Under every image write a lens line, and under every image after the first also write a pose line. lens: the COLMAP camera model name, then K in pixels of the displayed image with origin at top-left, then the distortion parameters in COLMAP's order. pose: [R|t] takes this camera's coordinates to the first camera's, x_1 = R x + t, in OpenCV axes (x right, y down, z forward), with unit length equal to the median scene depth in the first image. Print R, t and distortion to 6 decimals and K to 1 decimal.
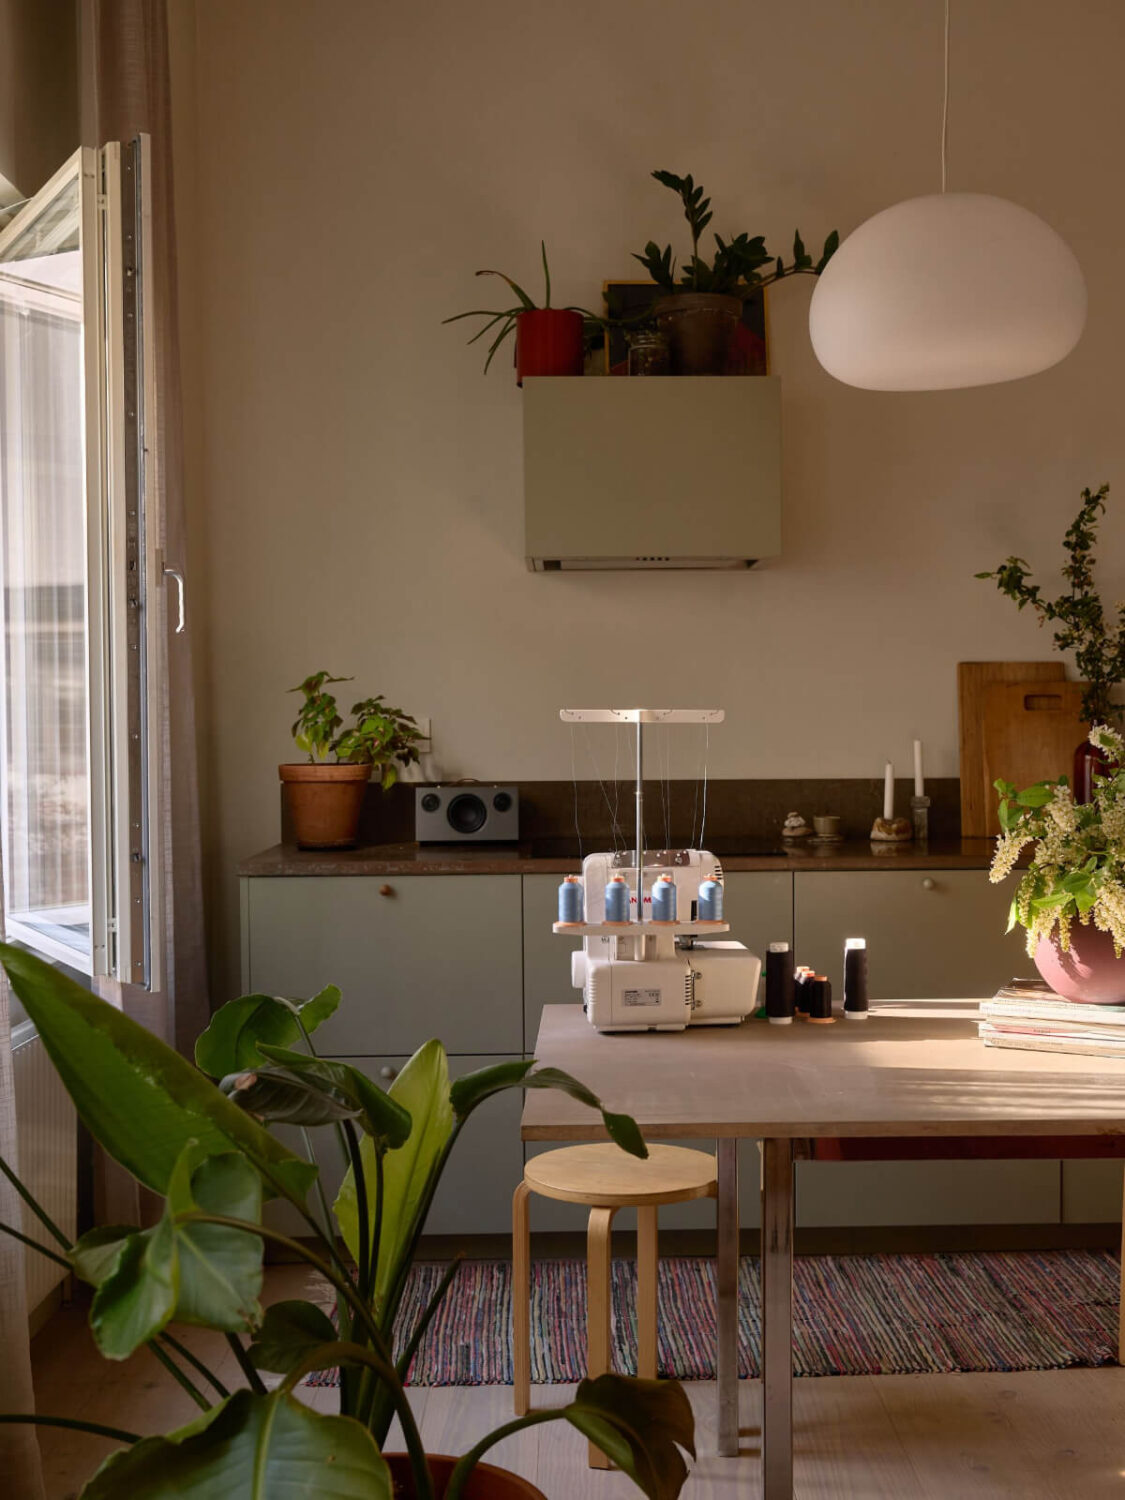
lens RADIAL K [[1646.1, 0, 640.2], [0, 1646.1, 787.0], [0, 0, 1]] dist [0.000643, 0.018670]
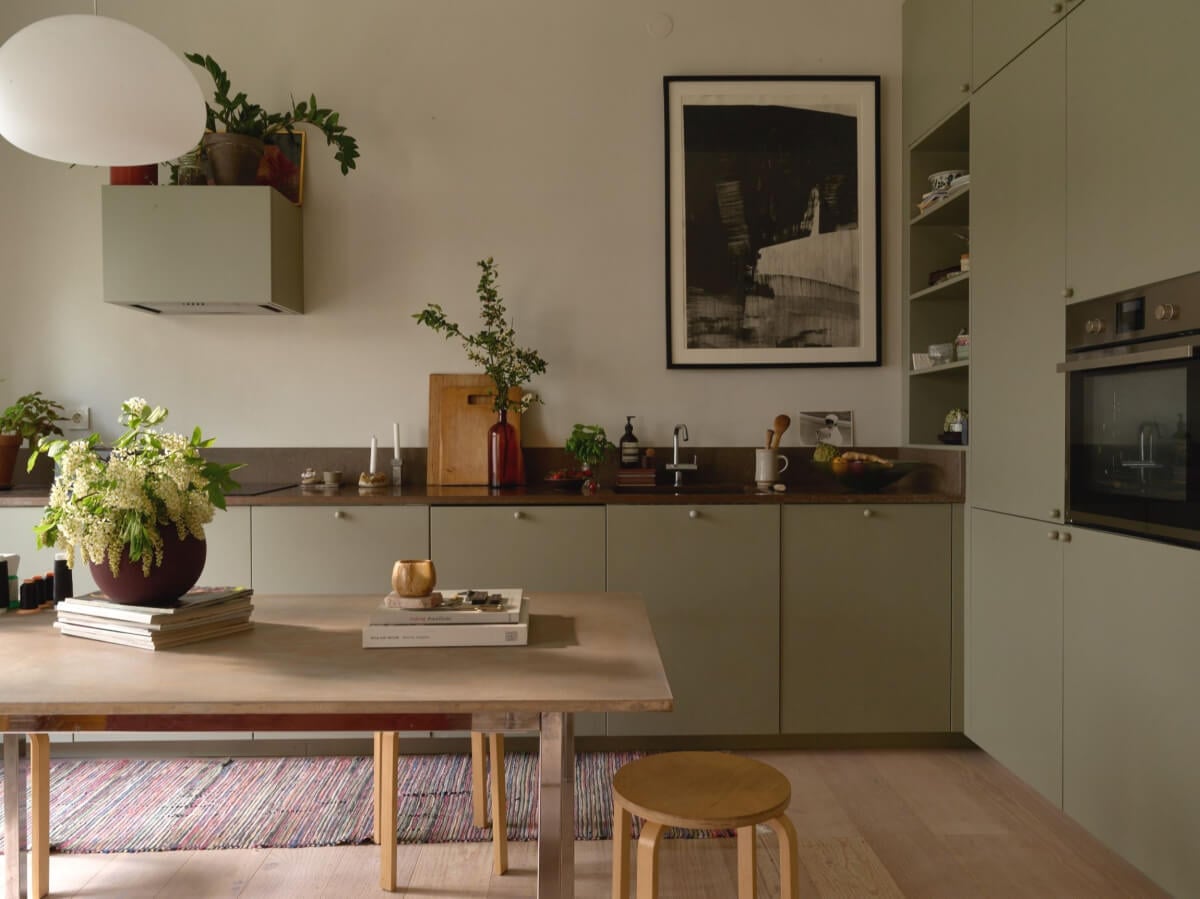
lens RADIAL K [[903.6, 0, 600.0], [0, 903.6, 449.5], [0, 0, 1]] dist [-0.004448, -0.001177]
pose [[0.999982, 0.005600, 0.001952, 0.375458], [-0.005578, 0.999923, -0.011052, 0.005459], [-0.002014, 0.011041, 0.999937, 0.145694]]
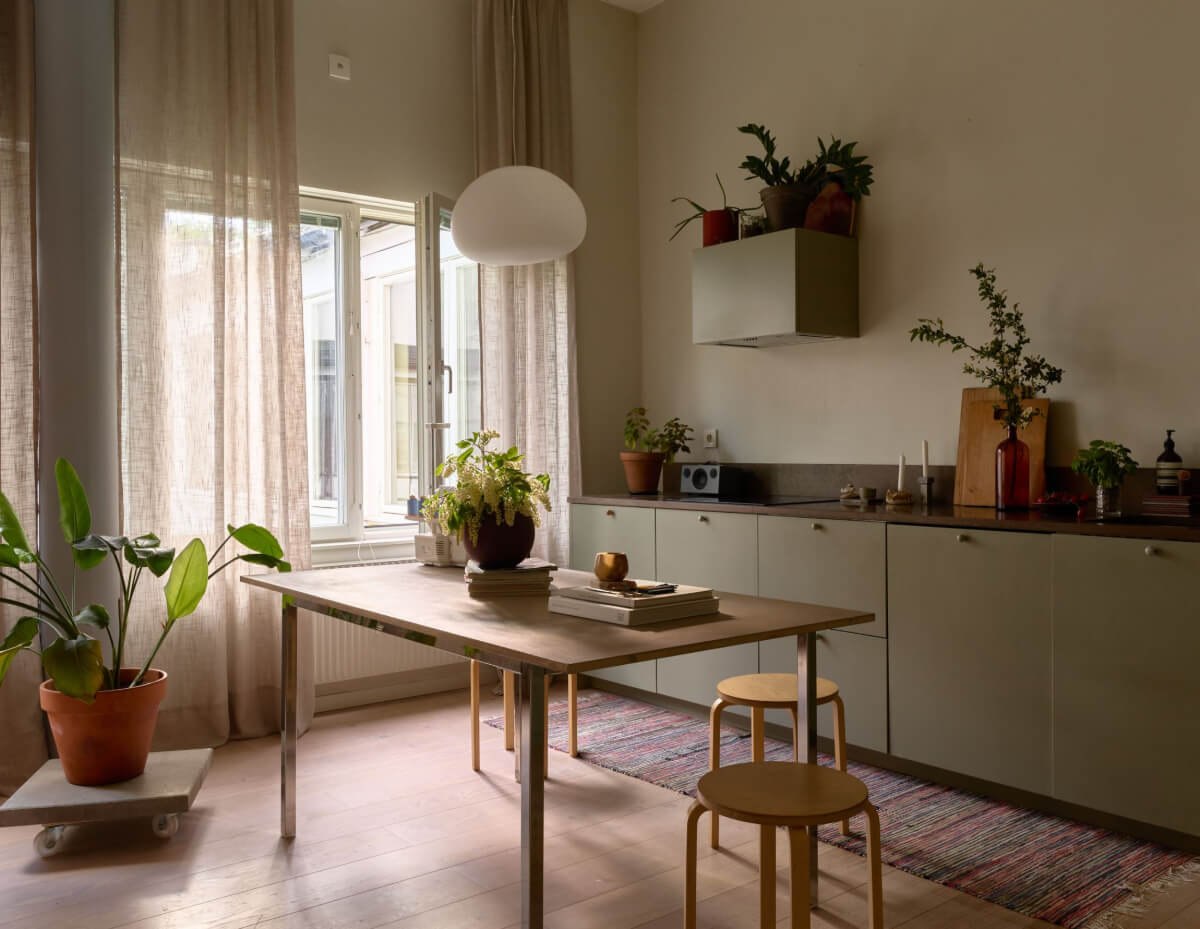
lens RADIAL K [[1028.9, 0, 664.6], [0, 1028.9, 464.3], [0, 0, 1]] dist [-0.018805, -0.011505]
pose [[0.640136, 0.016468, -0.768085, 0.782138], [-0.025397, 0.999677, 0.000268, -0.000056], [0.767842, 0.019335, 0.640347, 0.204483]]
